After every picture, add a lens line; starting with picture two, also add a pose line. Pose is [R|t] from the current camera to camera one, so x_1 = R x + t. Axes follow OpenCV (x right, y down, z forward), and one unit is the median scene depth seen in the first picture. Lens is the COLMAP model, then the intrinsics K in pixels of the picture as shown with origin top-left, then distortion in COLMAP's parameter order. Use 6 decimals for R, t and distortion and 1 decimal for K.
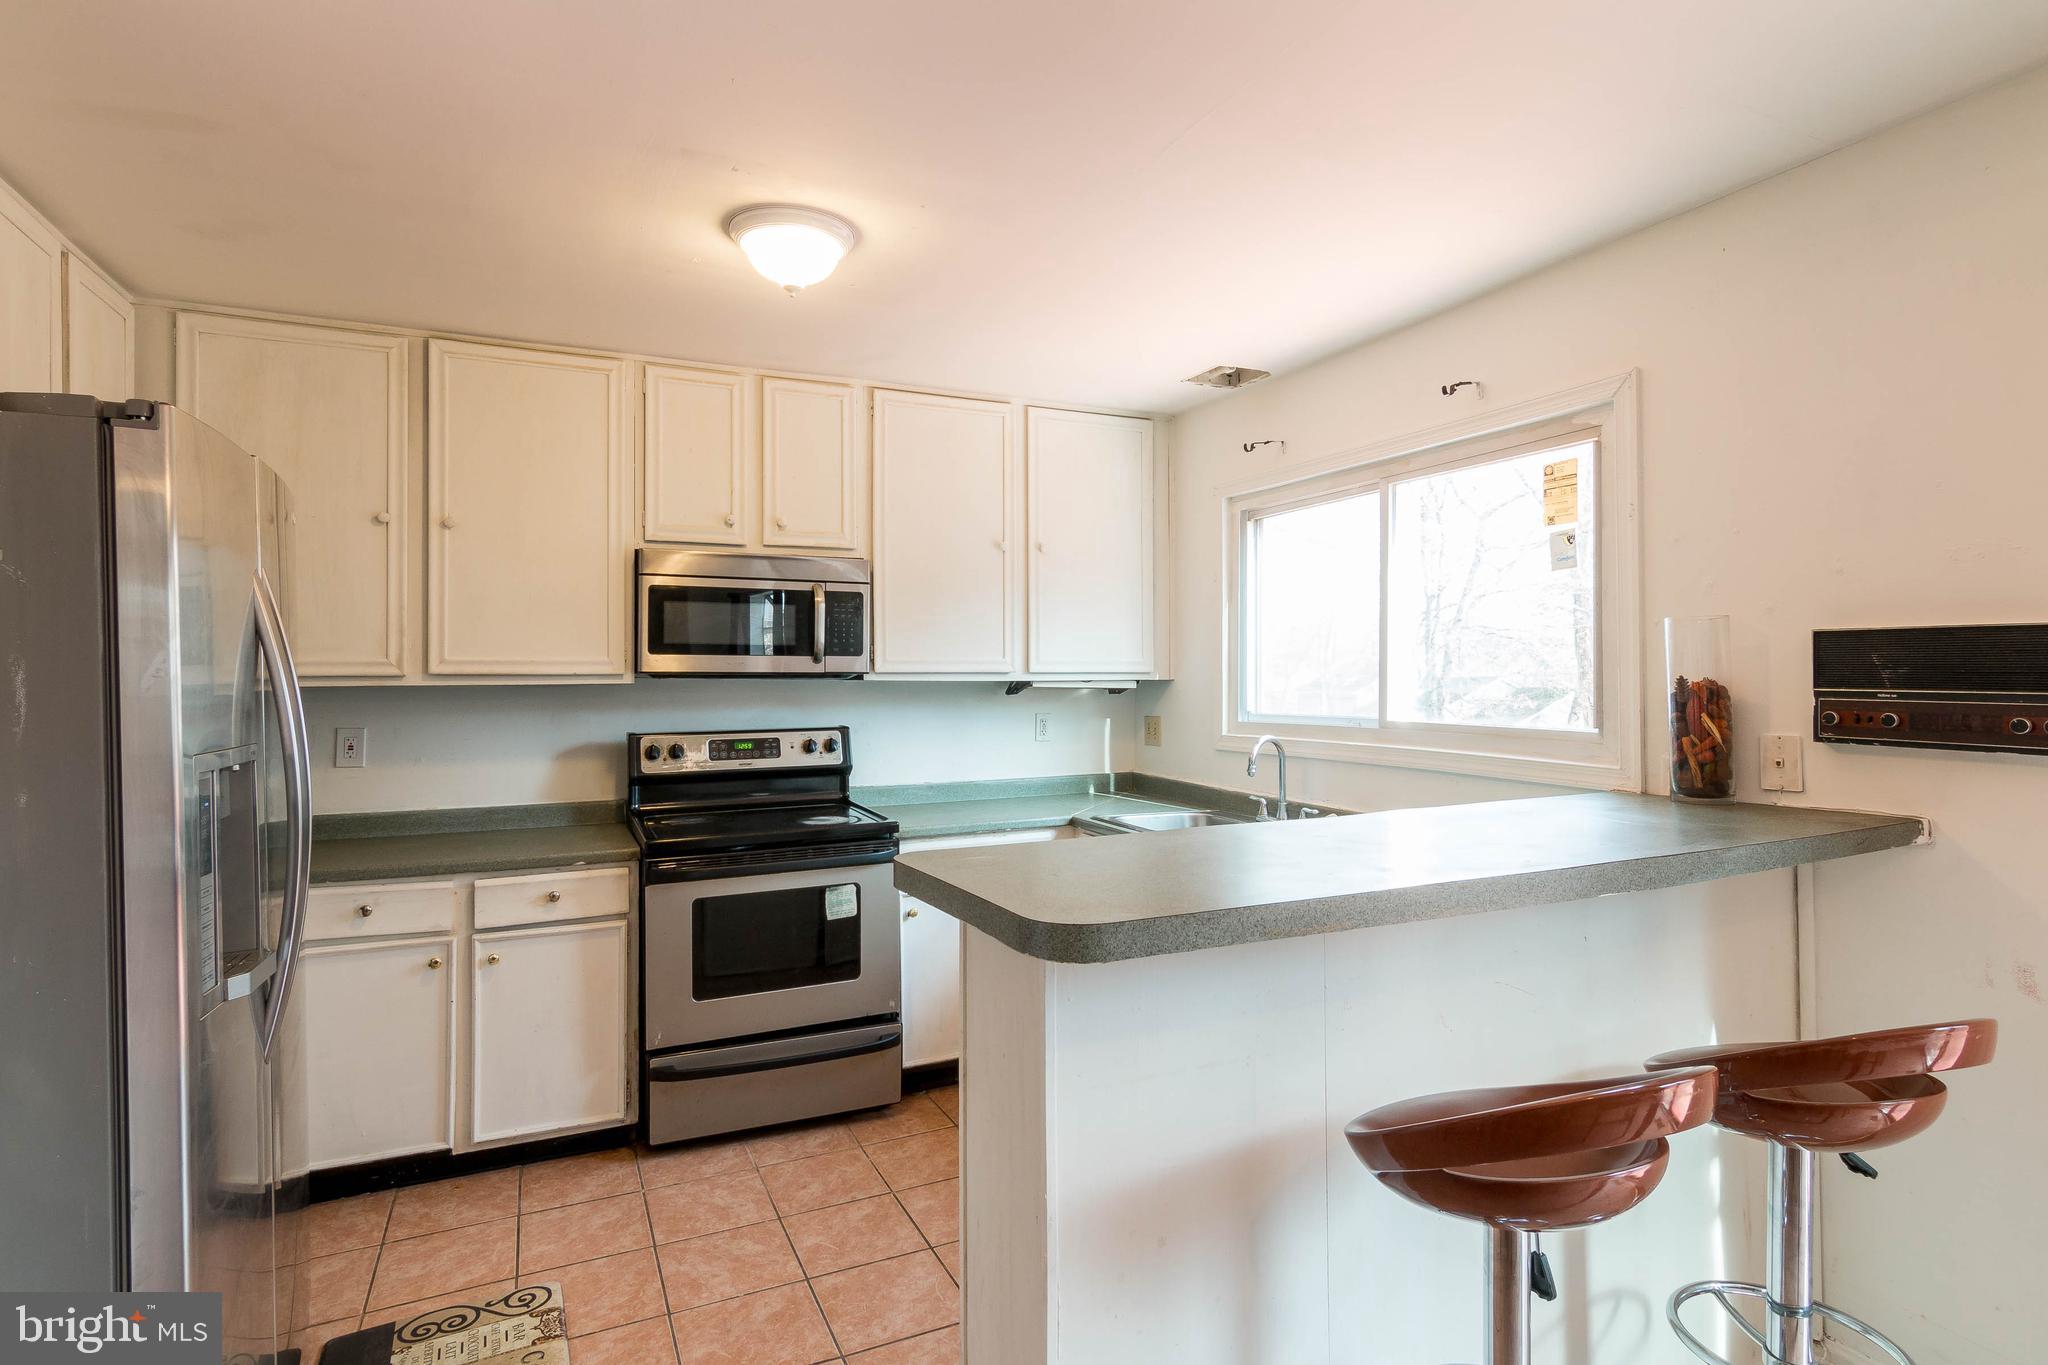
lens RADIAL K [[1045.3, 0, 1024.3], [0, 1045.3, 684.3], [0, 0, 1]] dist [0.005361, 0.001170]
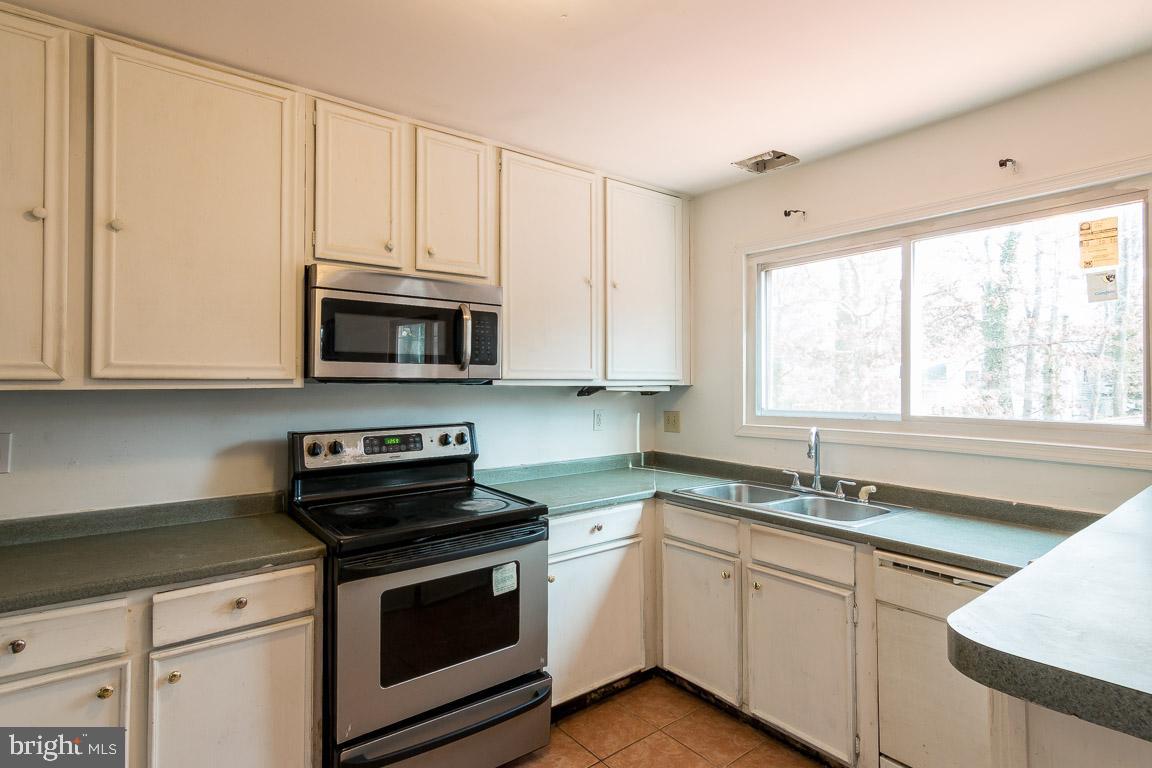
lens RADIAL K [[588.0, 0, 575.6], [0, 588.0, 382.1], [0, 0, 1]] dist [0.005361, 0.001170]
pose [[0.975246, 0.002518, 0.221107, -0.236136], [-0.000252, 0.999947, -0.010276, -0.000485], [-0.221121, 0.009966, 0.975195, 0.342764]]
